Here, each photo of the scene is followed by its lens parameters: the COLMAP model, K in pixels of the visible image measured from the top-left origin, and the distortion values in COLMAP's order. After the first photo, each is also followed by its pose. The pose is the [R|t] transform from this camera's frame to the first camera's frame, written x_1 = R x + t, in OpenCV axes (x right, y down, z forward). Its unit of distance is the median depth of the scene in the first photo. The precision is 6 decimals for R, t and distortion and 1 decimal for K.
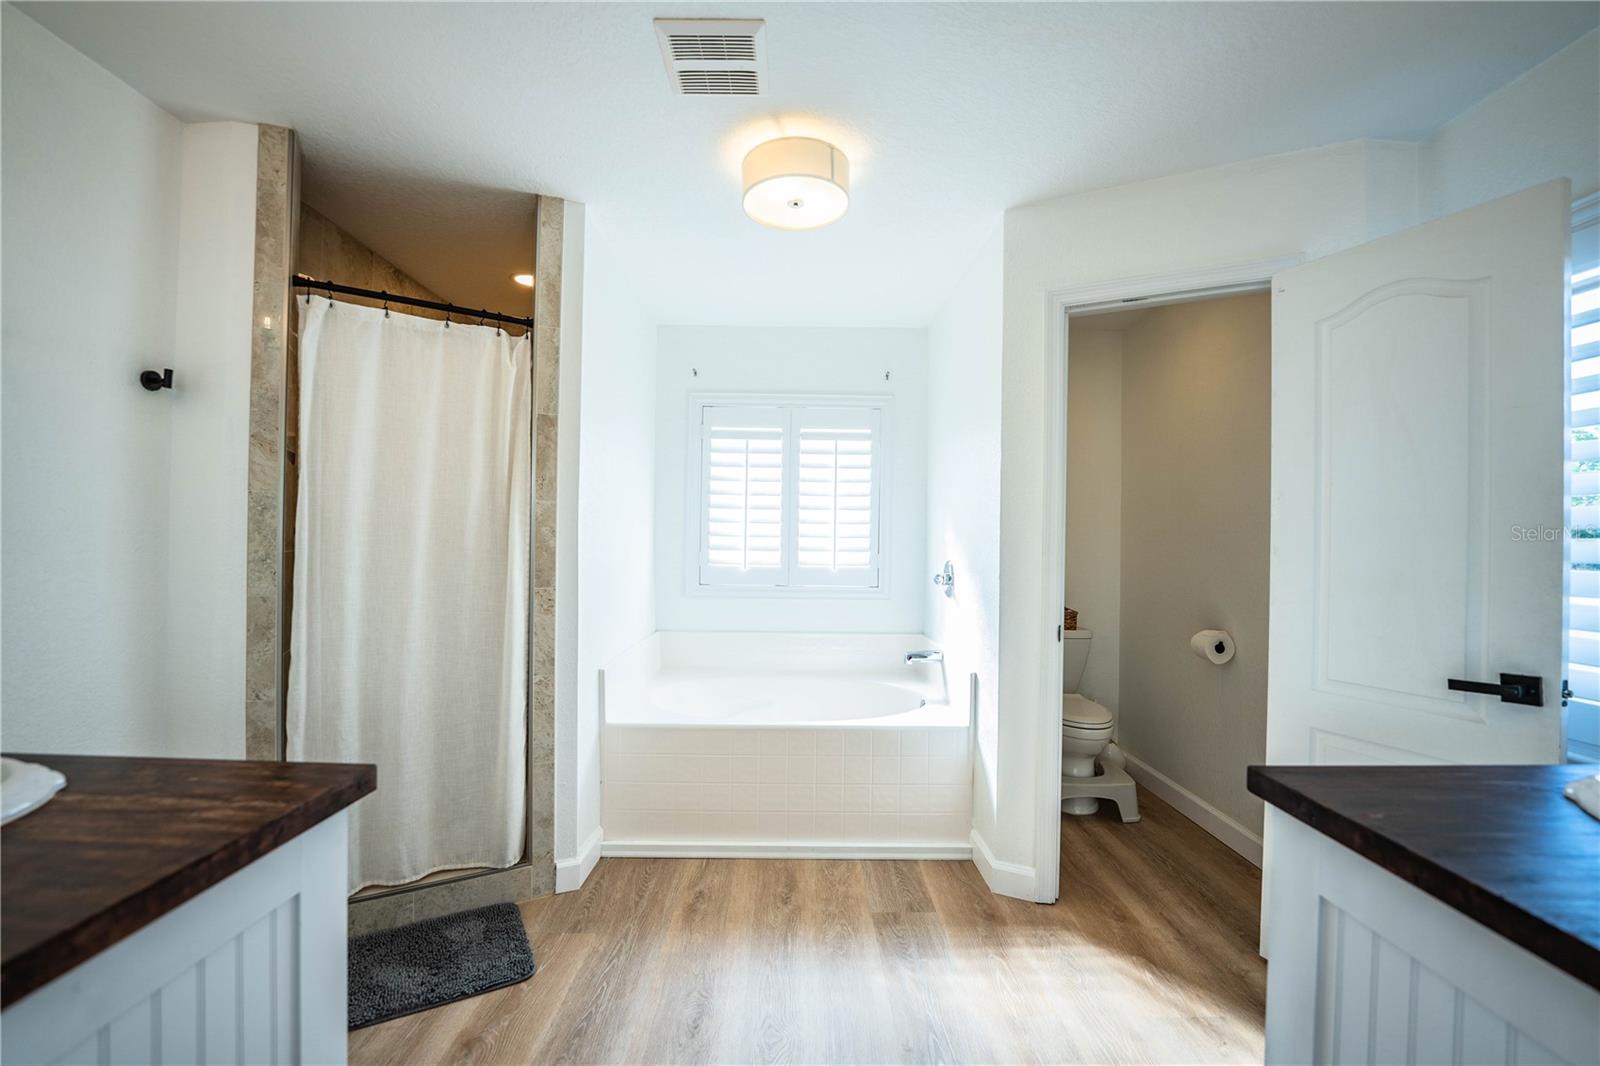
lens RADIAL K [[653.6, 0, 795.7], [0, 653.6, 534.5], [0, 0, 1]] dist [-0.025231, 0.002392]
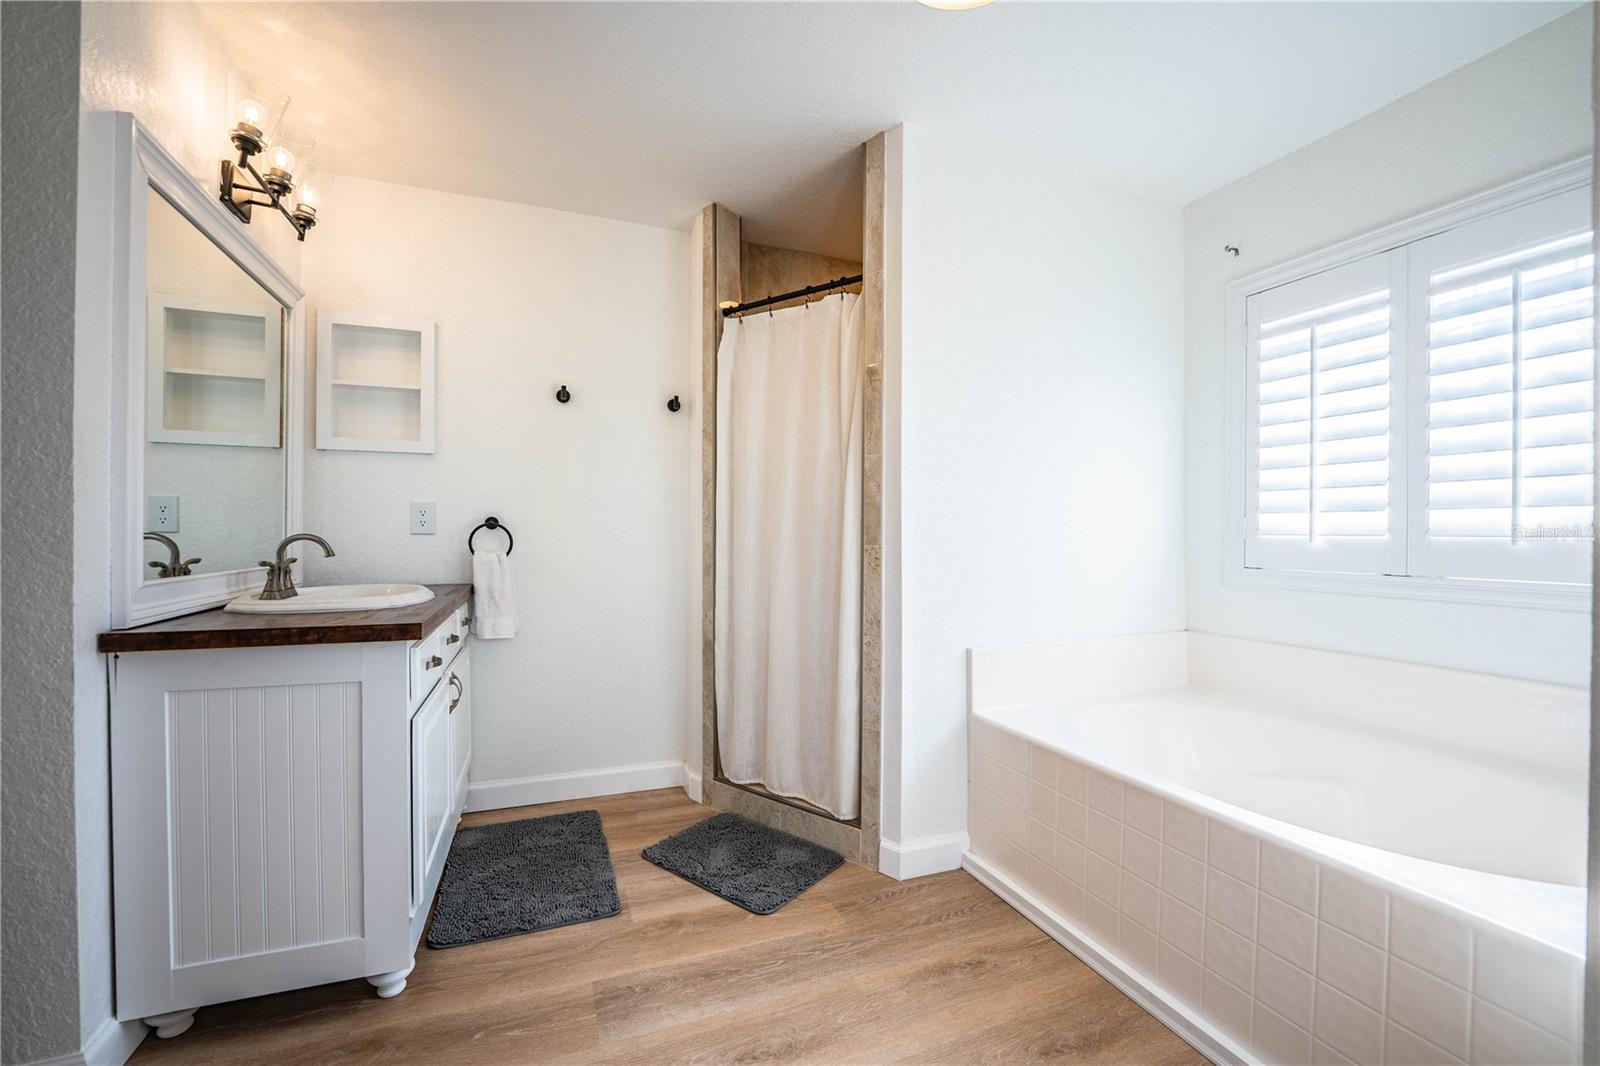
lens RADIAL K [[653.6, 0, 797.6], [0, 653.6, 533.0], [0, 0, 1]] dist [-0.025231, 0.002392]
pose [[0.364465, -0.012416, -0.931134, 0.469283], [0.008431, 0.999914, -0.010033, 0.072369], [0.931179, -0.004194, 0.364539, 0.548489]]
